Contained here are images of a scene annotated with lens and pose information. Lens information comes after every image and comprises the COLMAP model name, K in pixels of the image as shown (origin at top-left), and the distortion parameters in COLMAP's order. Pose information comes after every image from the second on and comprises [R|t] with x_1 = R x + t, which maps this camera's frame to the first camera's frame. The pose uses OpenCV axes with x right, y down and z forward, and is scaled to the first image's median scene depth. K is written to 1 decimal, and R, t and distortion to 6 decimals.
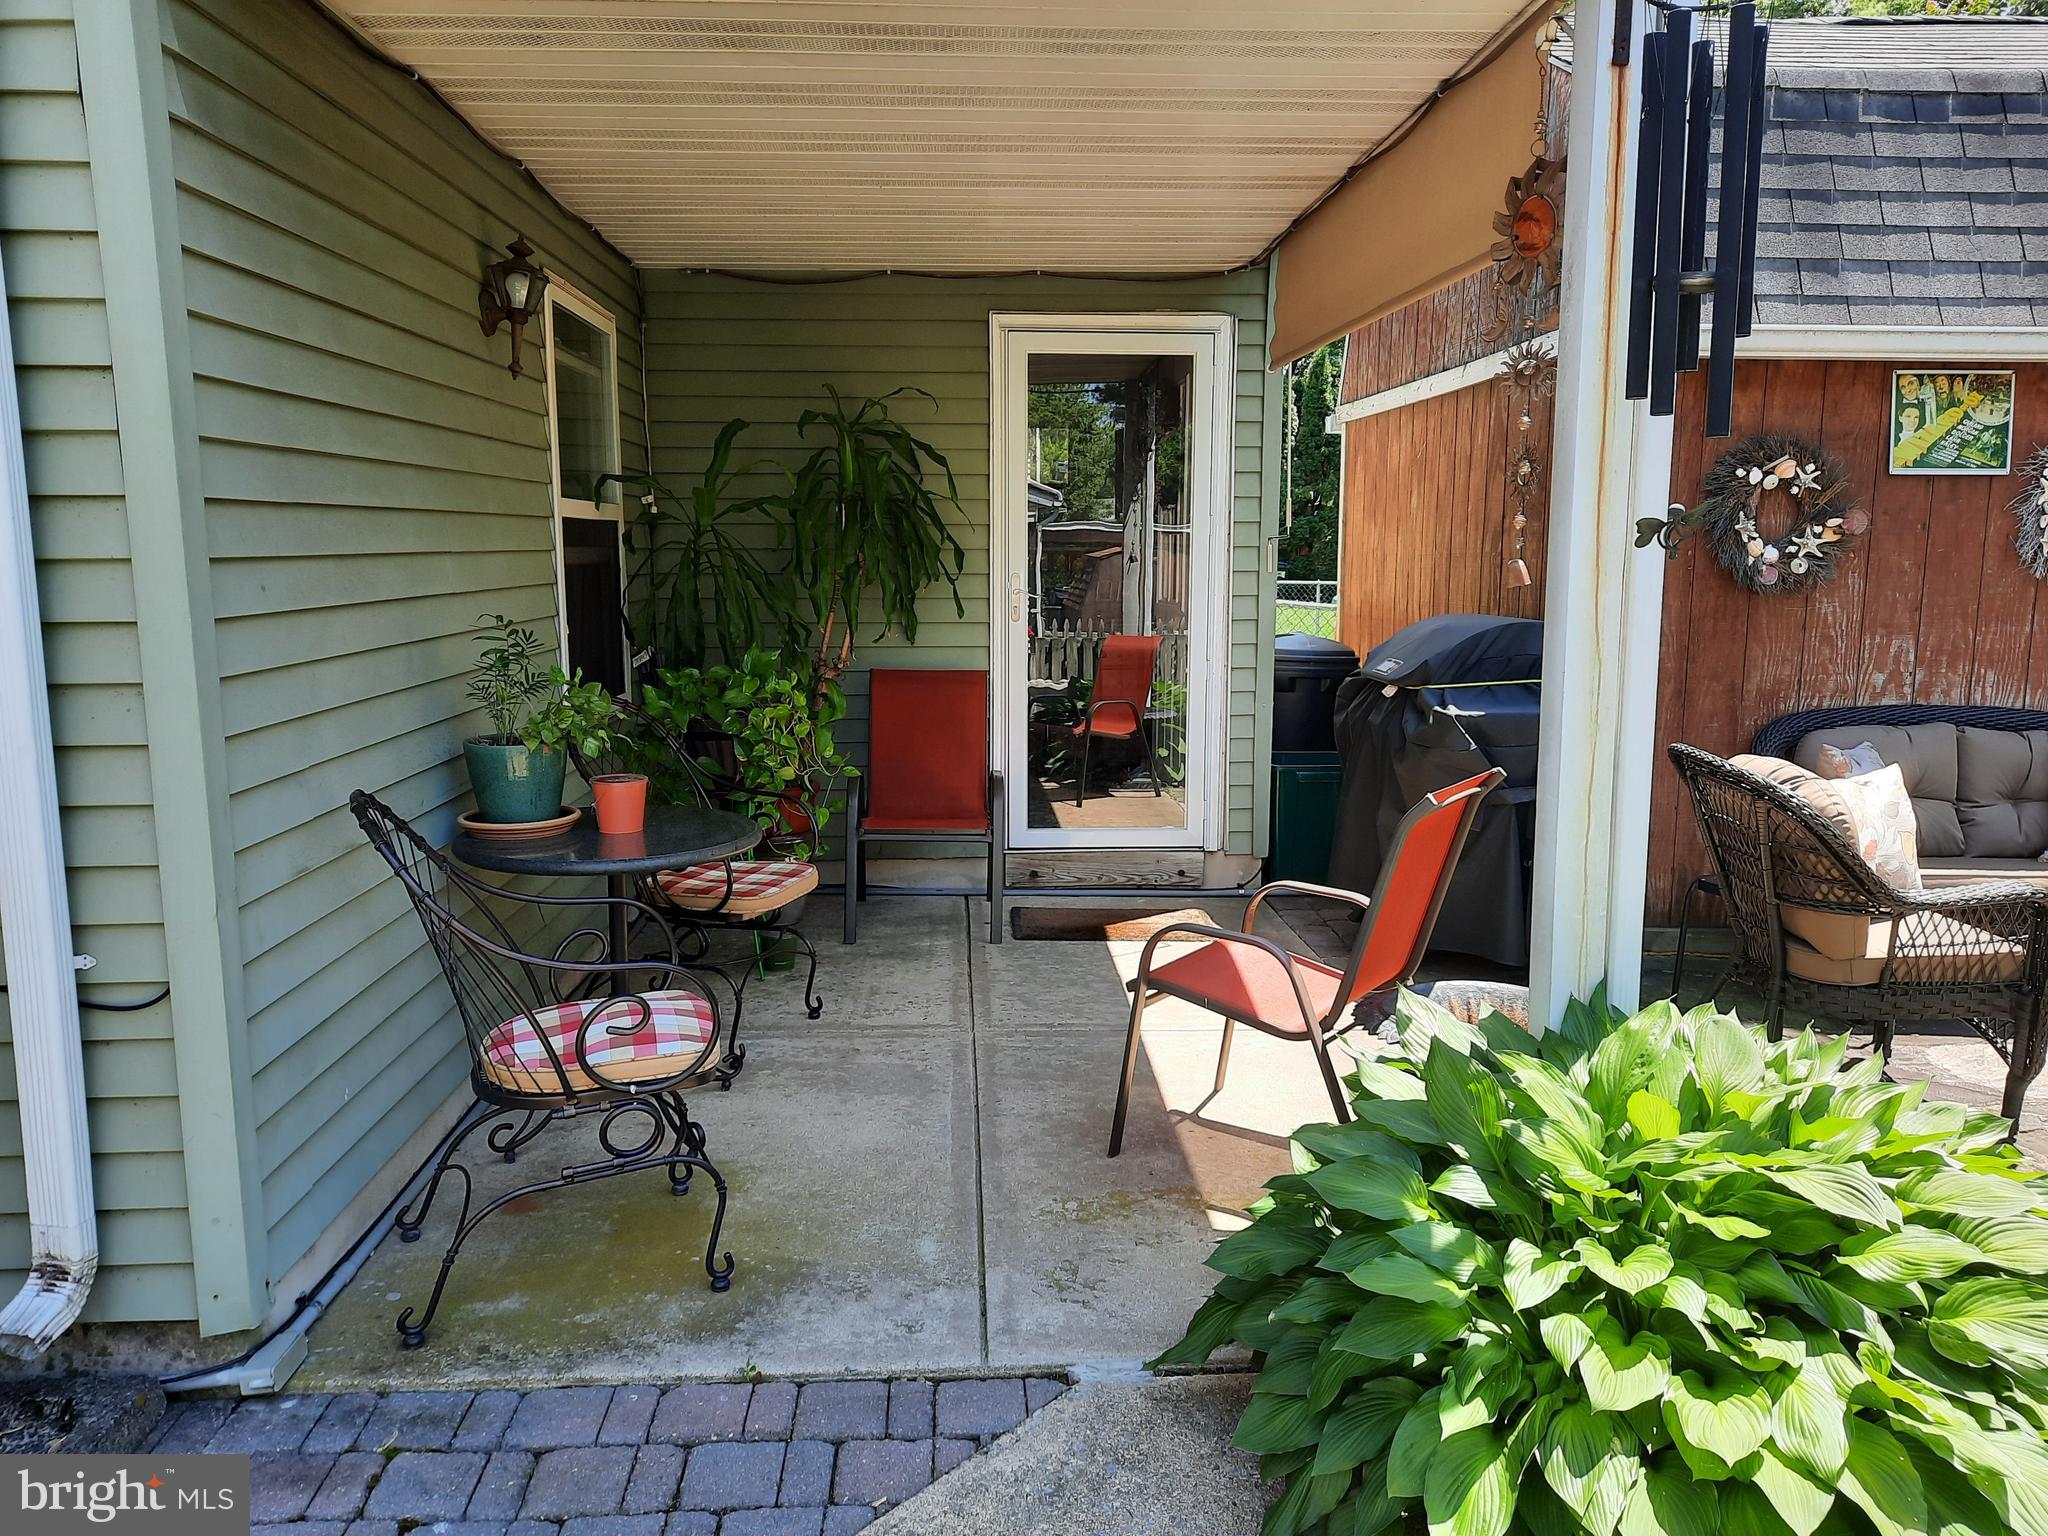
lens RADIAL K [[1473.9, 0, 1021.3], [0, 1473.9, 782.6], [0, 0, 1]] dist [0.072557, -0.088086]
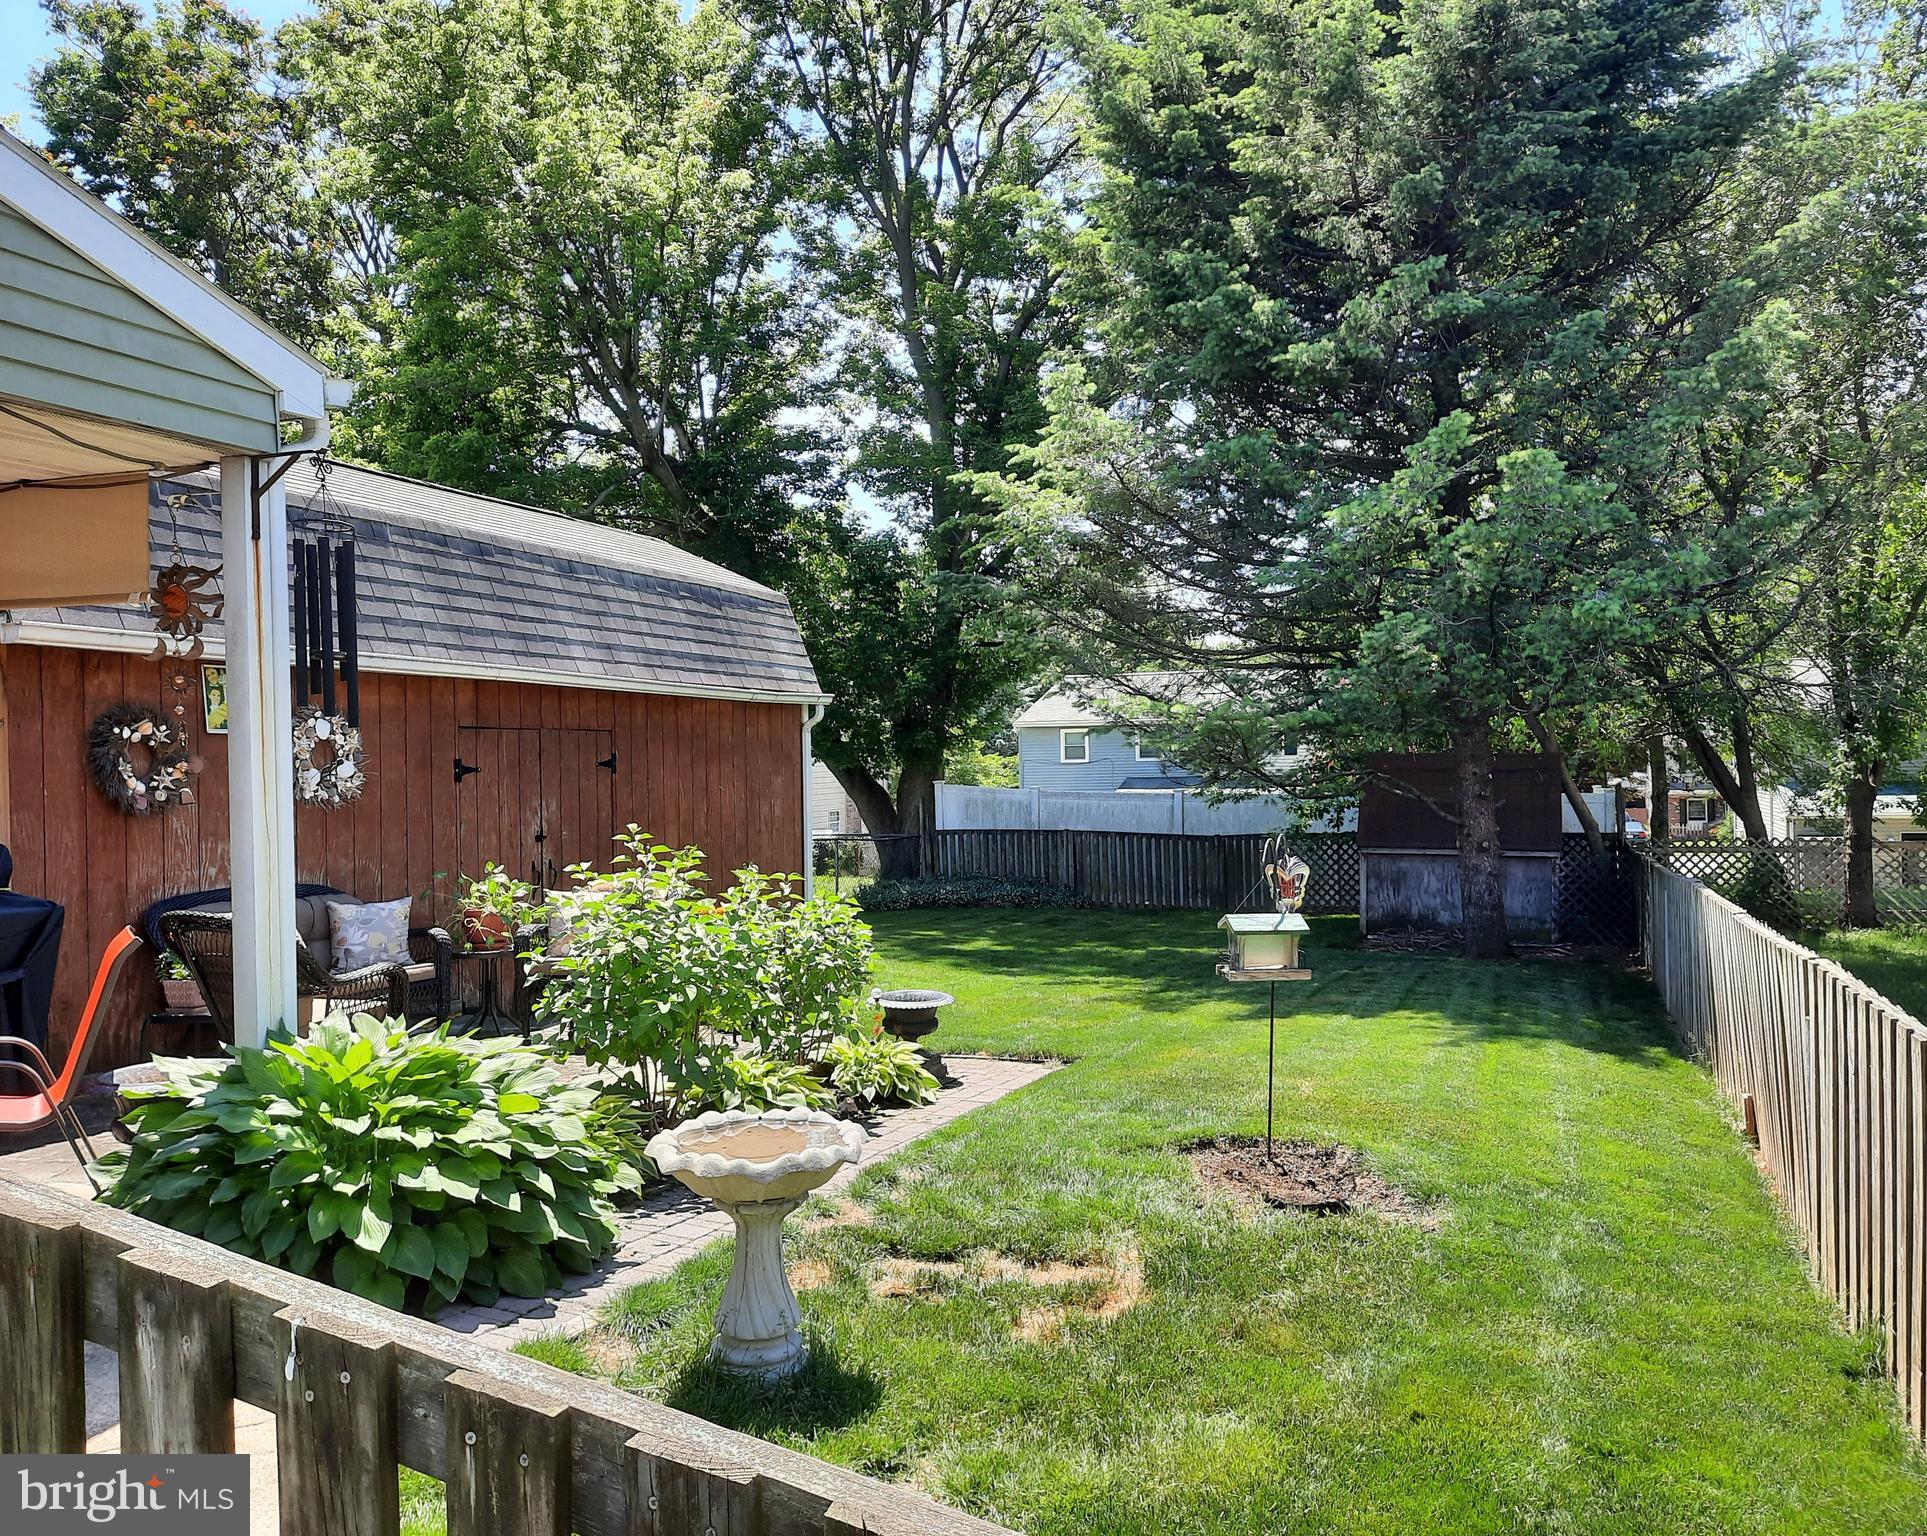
lens RADIAL K [[1503.5, 0, 1030.5], [0, 1503.5, 757.0], [0, 0, 1]] dist [0.092596, -0.093281]
pose [[0.372882, -0.001402, 0.927878, -0.522678], [0.166074, 0.983952, -0.065253, 0.051242], [-0.912896, 0.178428, 0.367130, -0.295411]]
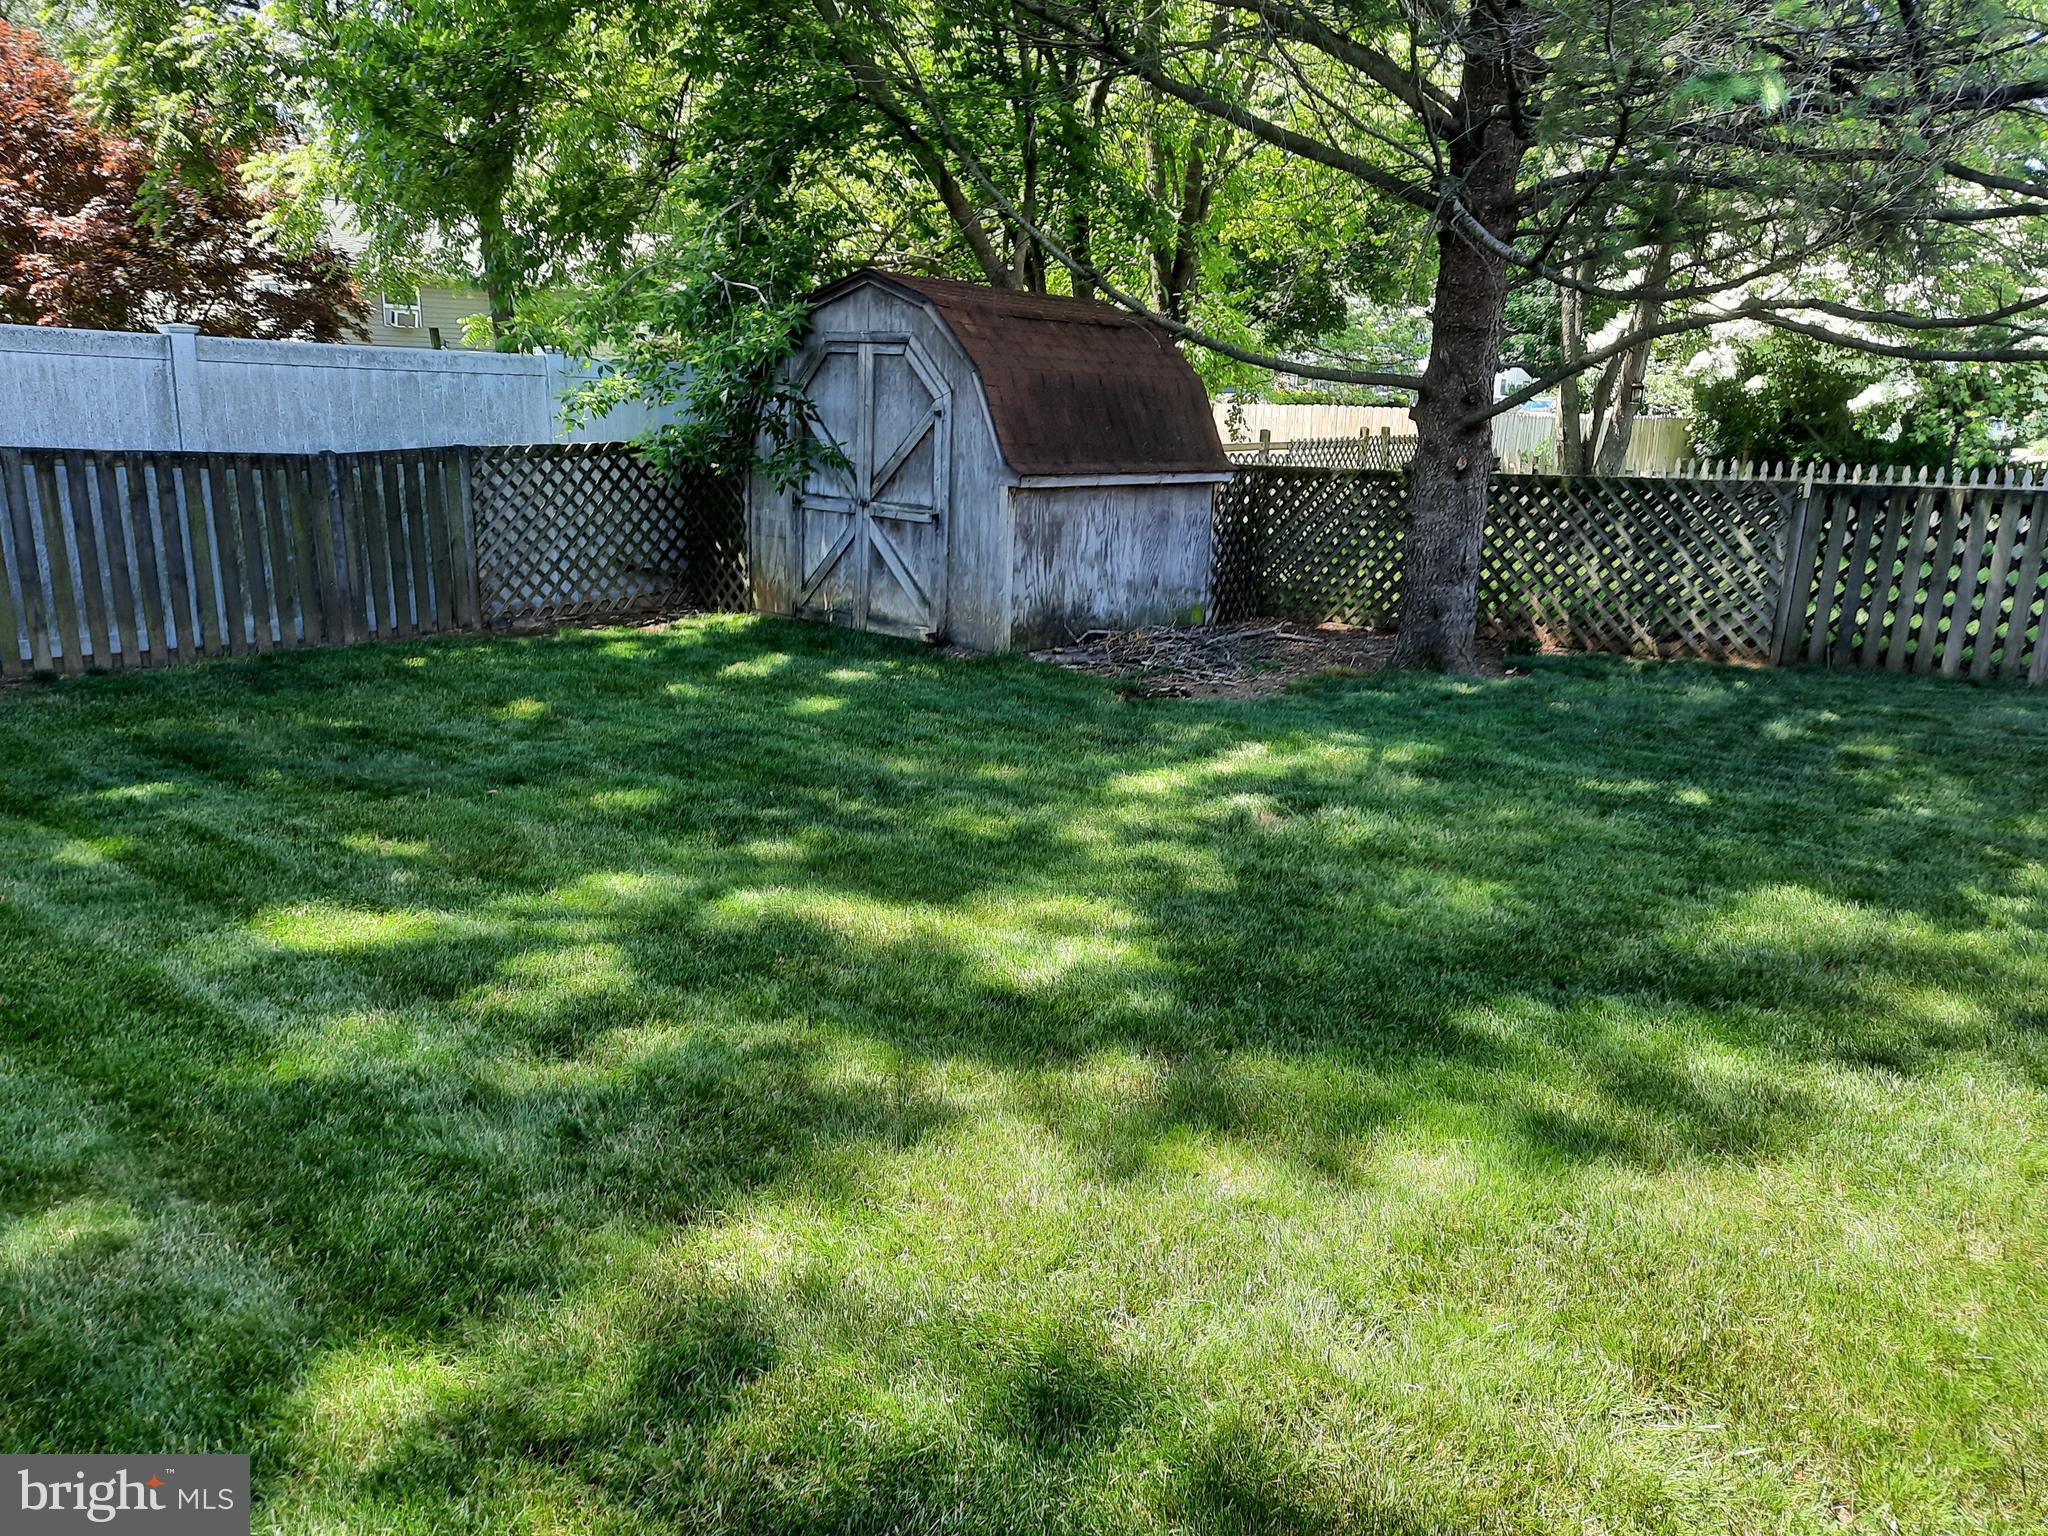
lens RADIAL K [[1502.2, 0, 1034.8], [0, 1502.2, 777.5], [0, 0, 1]] dist [0.032738, -0.004908]
pose [[-0.737298, -0.195974, 0.646518, 2.040092], [0.079554, 0.925155, 0.371159, -0.164216], [-0.670867, 0.325088, -0.666525, 1.656205]]
